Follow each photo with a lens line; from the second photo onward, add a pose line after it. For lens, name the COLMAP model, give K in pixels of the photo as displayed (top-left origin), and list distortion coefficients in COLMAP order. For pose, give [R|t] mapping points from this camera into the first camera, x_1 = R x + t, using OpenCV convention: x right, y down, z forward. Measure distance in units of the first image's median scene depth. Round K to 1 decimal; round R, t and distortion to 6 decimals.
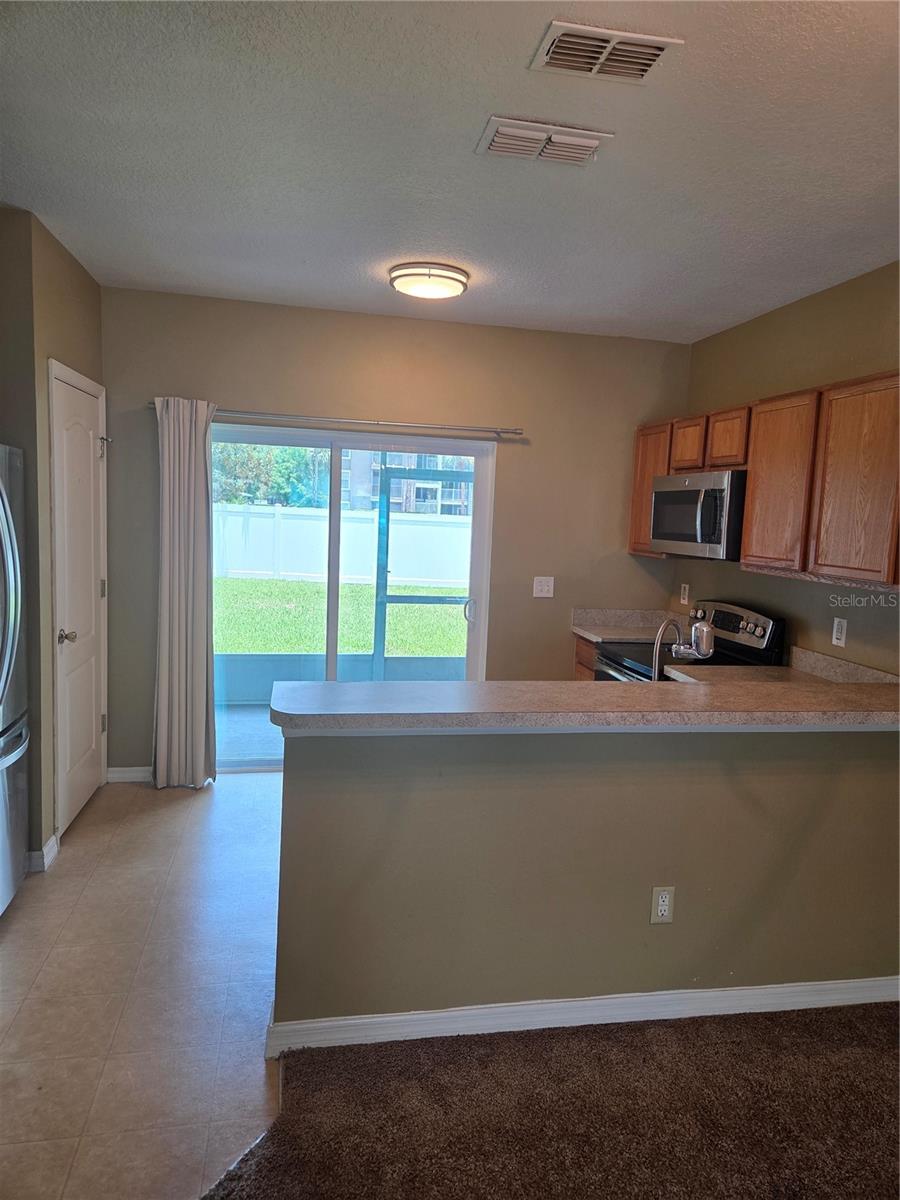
lens RADIAL K [[805.6, 0, 452.4], [0, 805.6, 598.0], [0, 0, 1]] dist [0.038748, -0.052938]
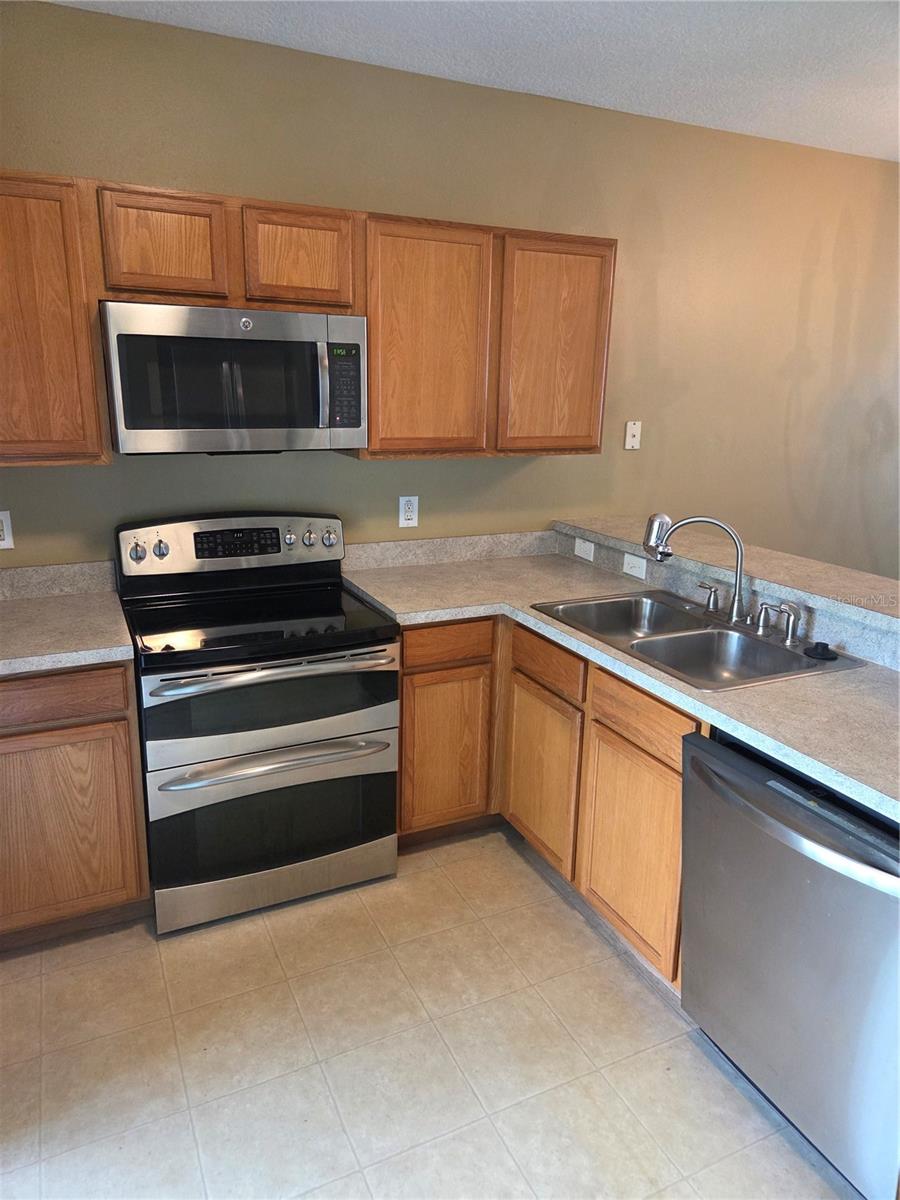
lens RADIAL K [[805.6, 0, 452.4], [0, 805.6, 598.0], [0, 0, 1]] dist [0.038748, -0.052938]
pose [[-0.245301, -0.289000, 0.925368, -0.371925], [0.076578, 0.945773, 0.315672, -0.137829], [-0.966418, 0.148298, -0.209868, 1.076778]]
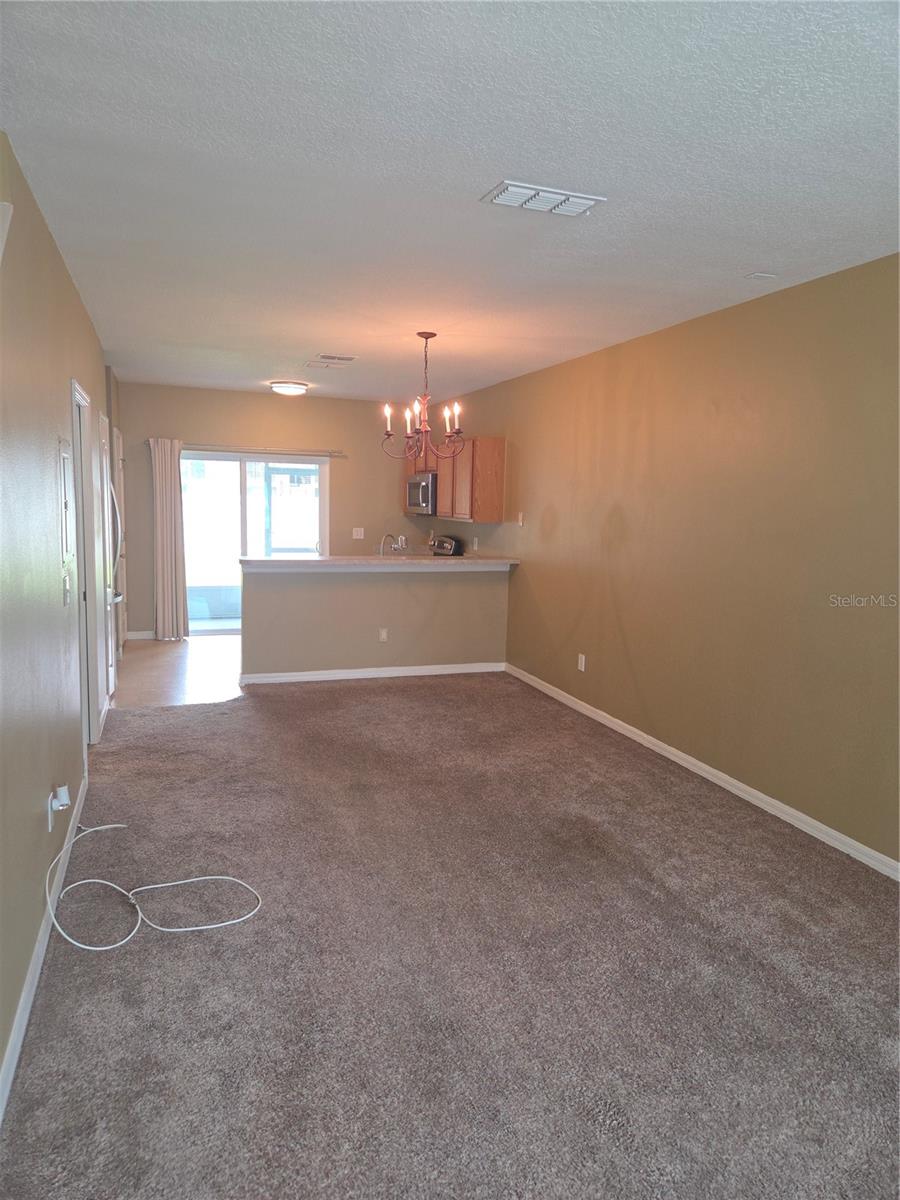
lens RADIAL K [[805.6, 0, 452.4], [0, 805.6, 598.0], [0, 0, 1]] dist [0.038748, -0.052938]
pose [[0.988592, -0.036085, 0.146233, 0.064713], [0.032949, 0.999173, 0.023812, 0.130198], [-0.146971, -0.018723, 0.988964, -1.180095]]
